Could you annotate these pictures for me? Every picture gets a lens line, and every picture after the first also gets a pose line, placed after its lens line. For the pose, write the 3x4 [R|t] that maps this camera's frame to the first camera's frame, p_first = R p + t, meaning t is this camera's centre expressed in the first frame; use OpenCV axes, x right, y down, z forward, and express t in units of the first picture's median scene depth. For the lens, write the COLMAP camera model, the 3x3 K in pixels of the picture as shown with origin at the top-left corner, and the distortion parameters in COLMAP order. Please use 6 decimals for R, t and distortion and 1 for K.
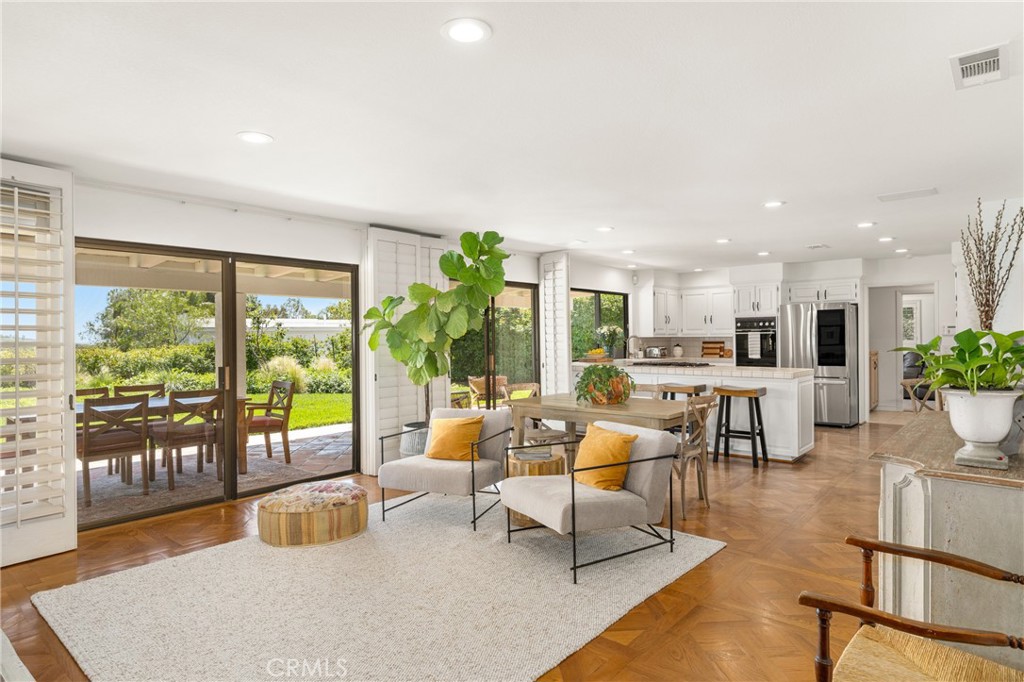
lens RADIAL K [[582.1, 0, 511.0], [0, 582.1, 336.6], [0, 0, 1]] dist [-0.005658, -0.001660]
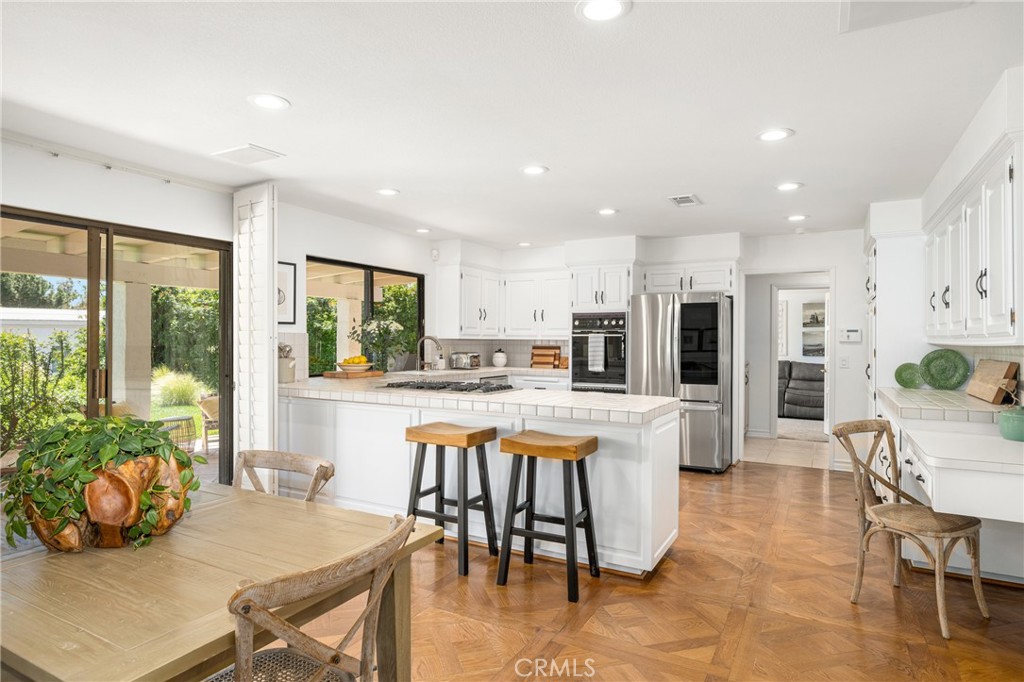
lens RADIAL K [[557.4, 0, 514.0], [0, 557.4, 341.9], [0, 0, 1]] dist [-0.000530, 0.000248]
pose [[0.977128, 0.013074, 0.212249, 0.183192], [-0.014860, 0.999866, 0.006821, -0.000969], [-0.212131, -0.009819, 0.977192, 0.373381]]
